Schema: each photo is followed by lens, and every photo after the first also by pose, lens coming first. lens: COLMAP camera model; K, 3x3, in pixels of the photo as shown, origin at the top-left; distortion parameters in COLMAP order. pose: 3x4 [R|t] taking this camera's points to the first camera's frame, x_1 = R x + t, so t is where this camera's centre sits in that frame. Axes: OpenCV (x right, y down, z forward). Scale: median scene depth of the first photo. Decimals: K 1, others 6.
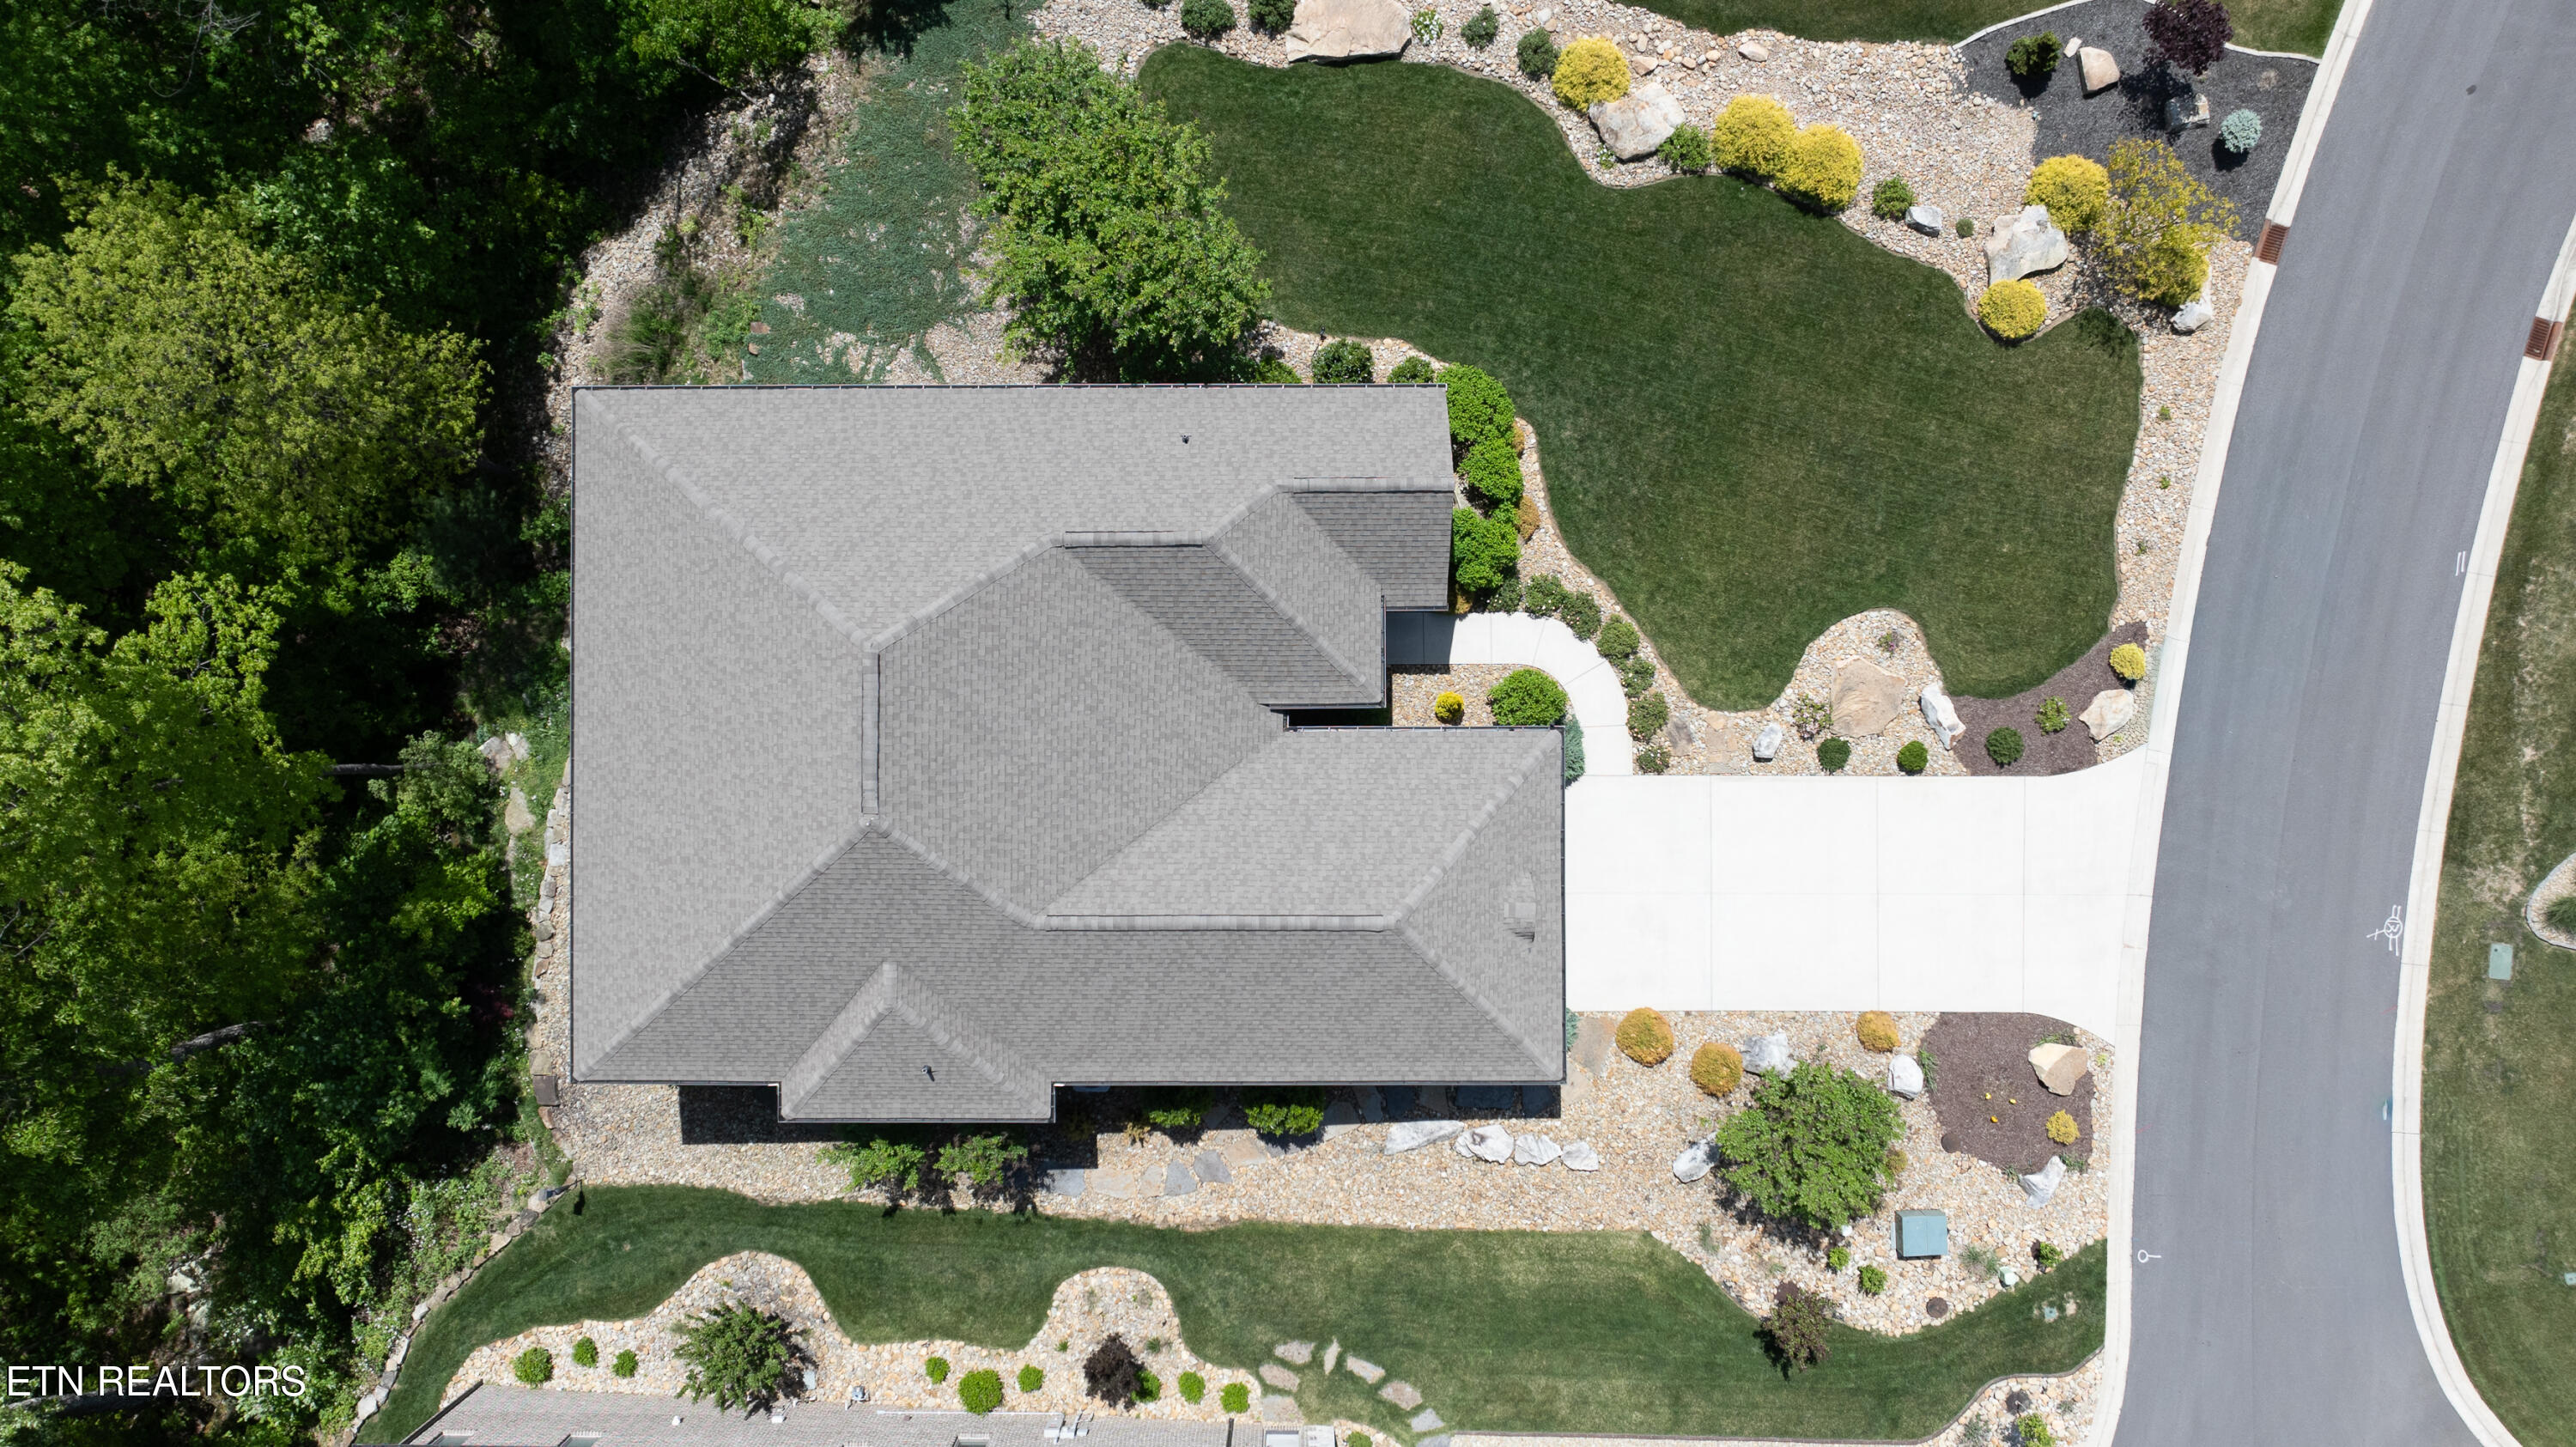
lens RADIAL K [[1811.3, 0, 1299.6], [0, 1811.3, 714.9], [0, 0, 1]] dist [-0.023579, 0.016497]
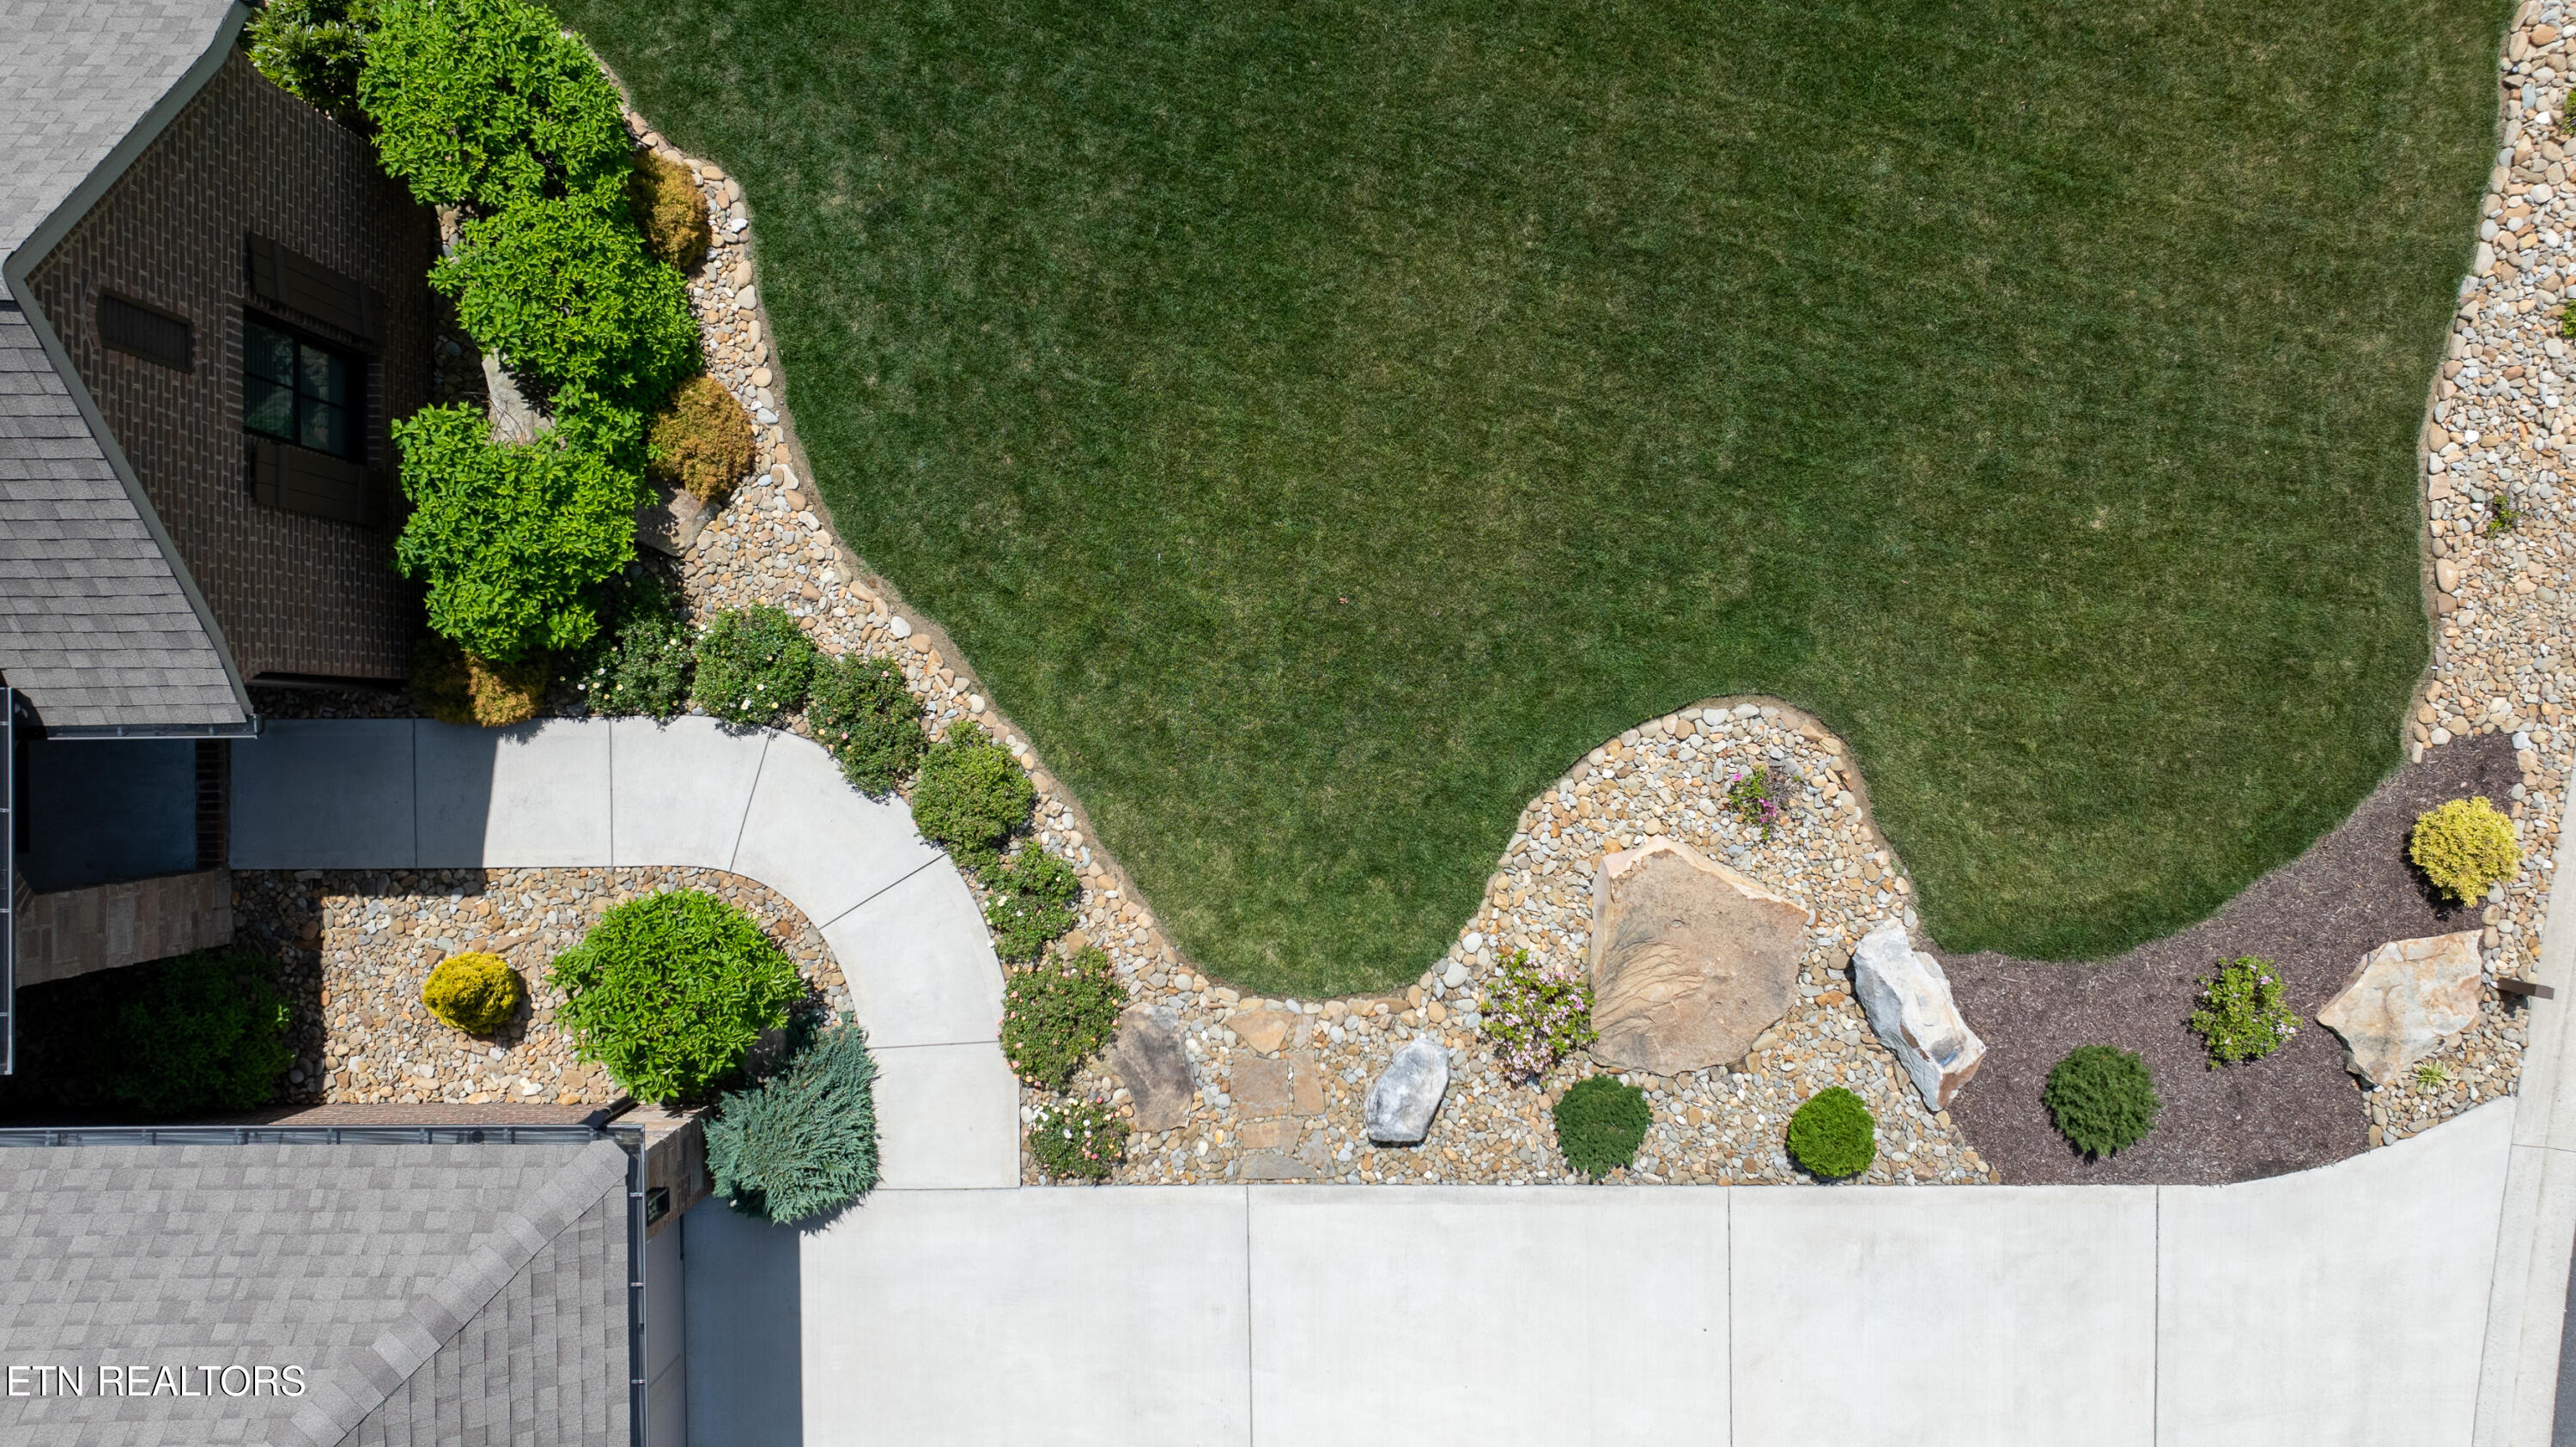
lens RADIAL K [[1811.3, 0, 1286.7], [0, 1811.3, 721.5], [0, 0, 1]] dist [-0.023579, 0.016497]
pose [[0.999925, -0.007718, 0.009522, 0.232461], [0.007718, 0.999970, 0.000006, -0.054945], [-0.009521, 0.000067, 0.999955, 0.655897]]
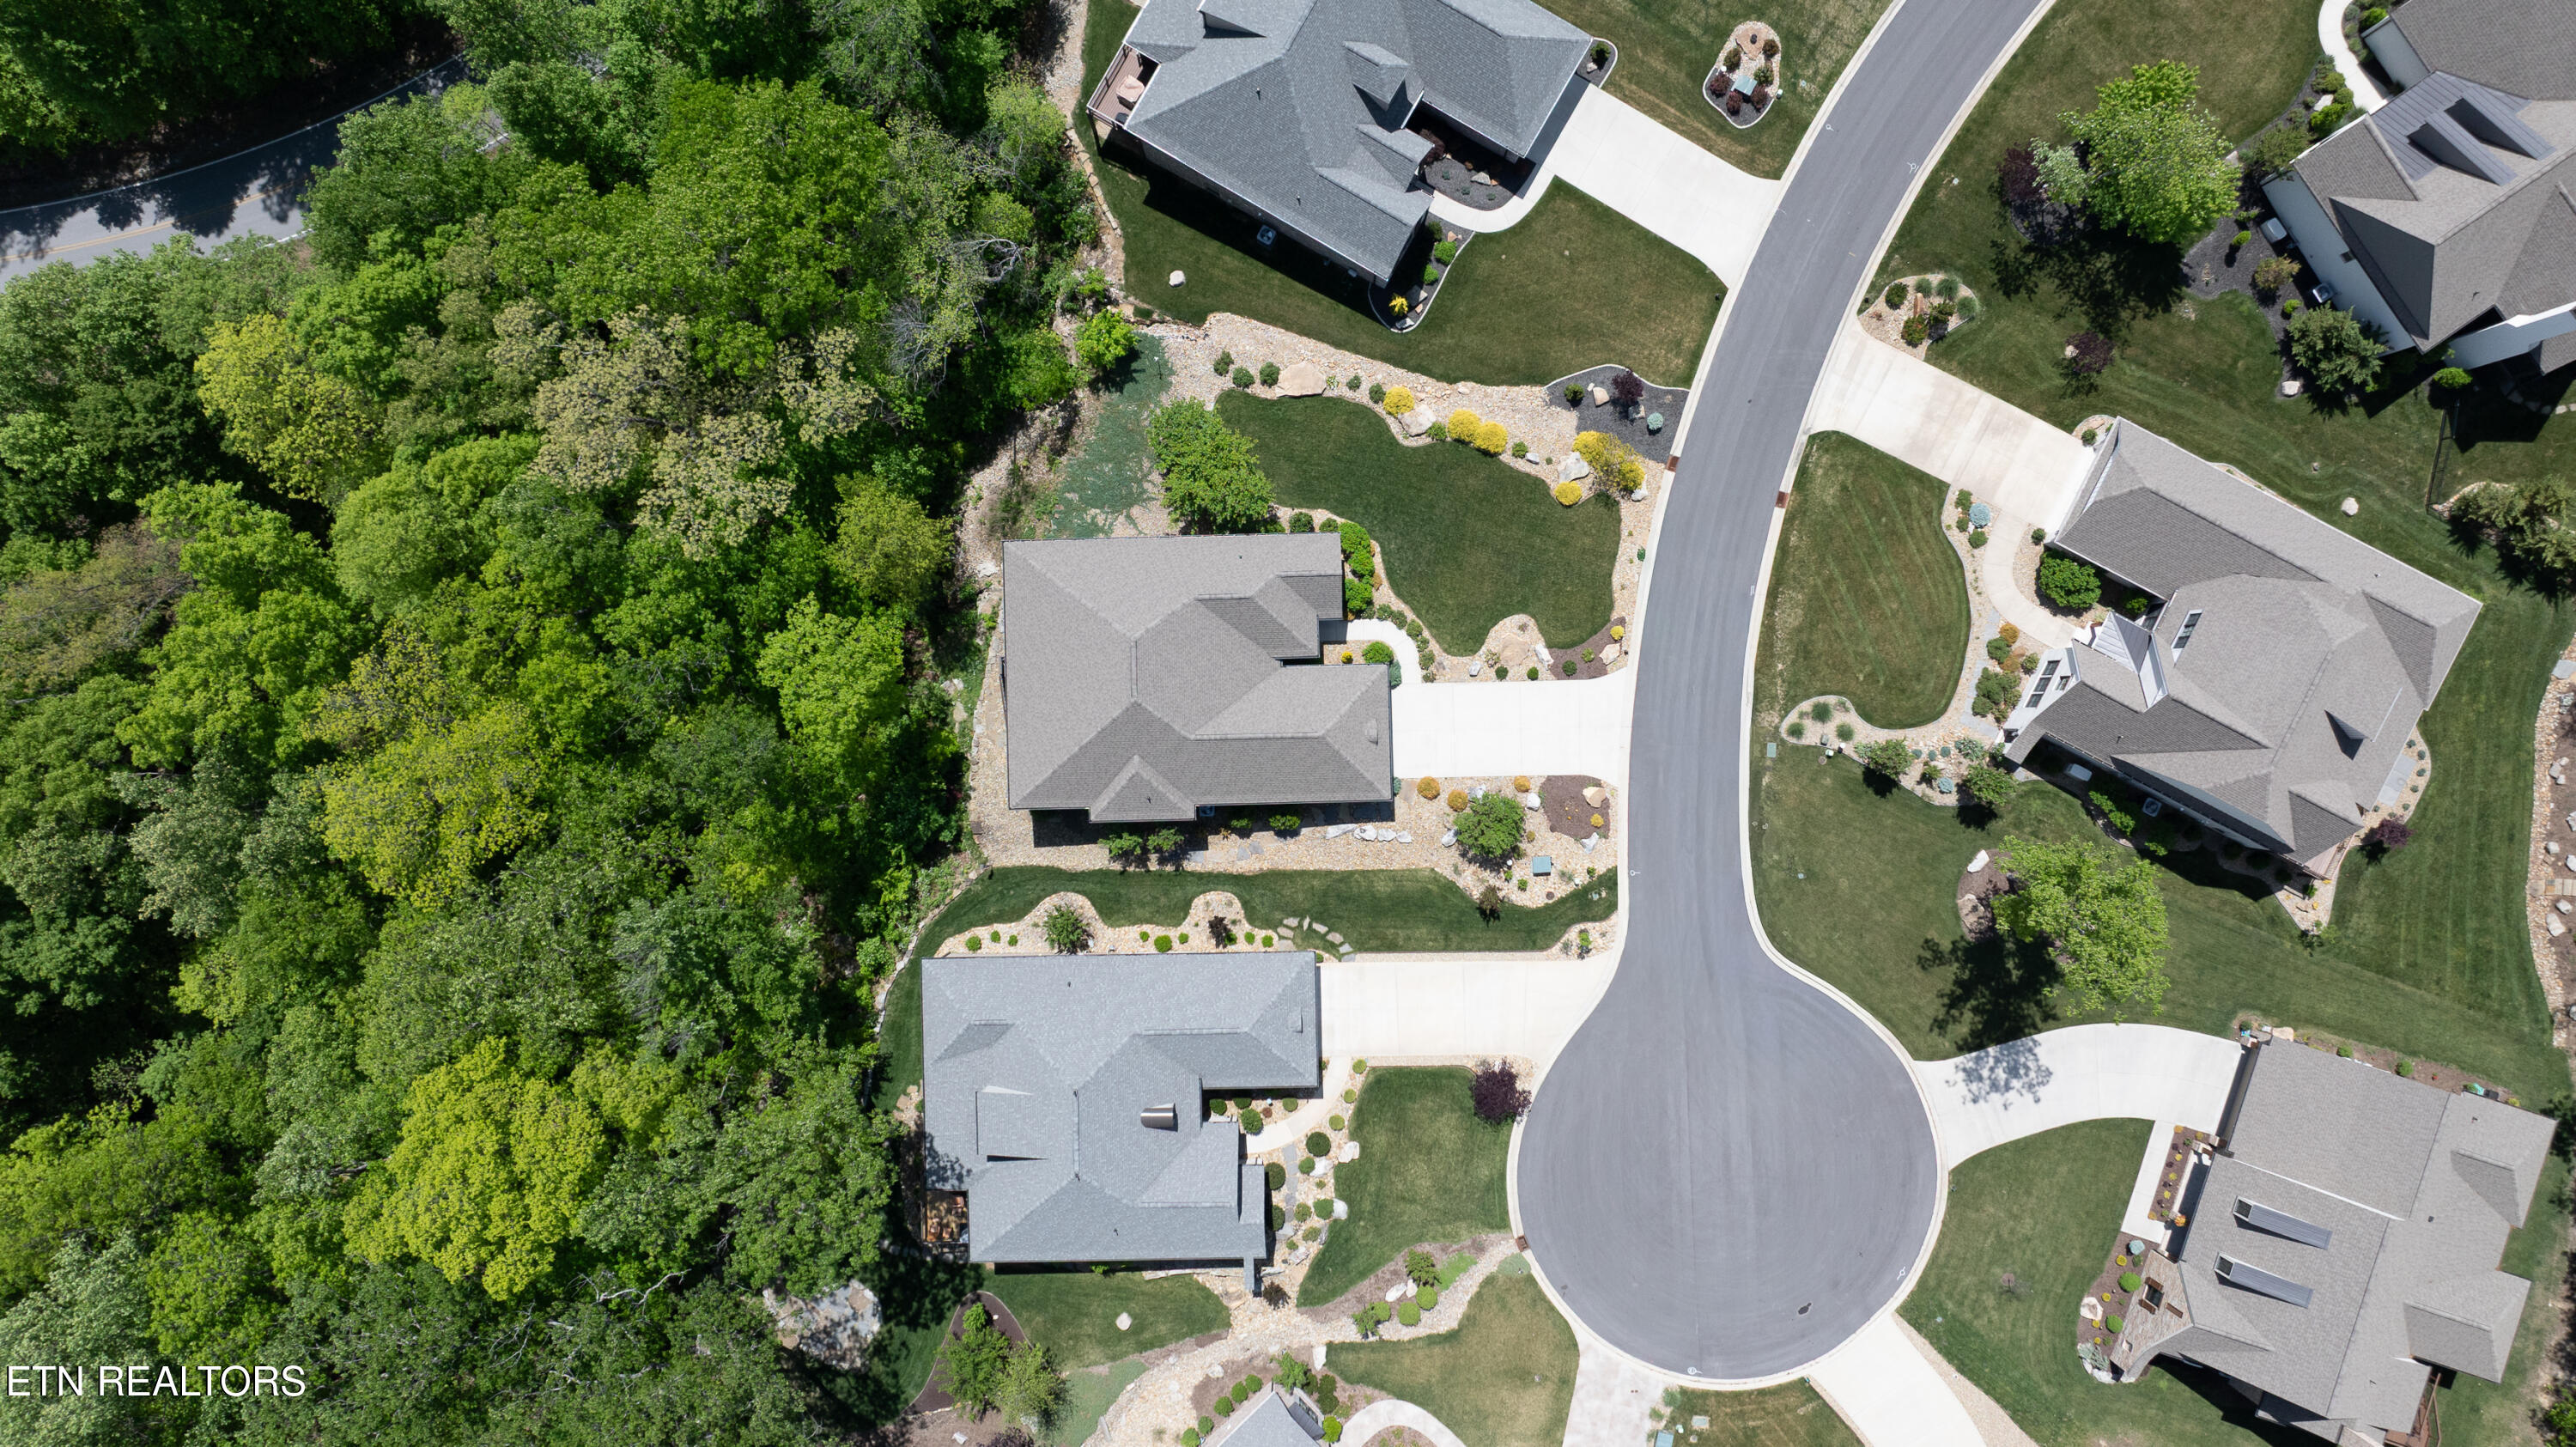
lens RADIAL K [[1811.3, 0, 1271.4], [0, 1811.3, 723.8], [0, 0, 1]] dist [-0.023579, 0.016497]
pose [[0.999590, -0.022690, -0.017478, 0.019881], [0.022881, 0.999679, 0.010834, 0.057550], [0.017227, -0.011229, 0.999789, -1.499549]]
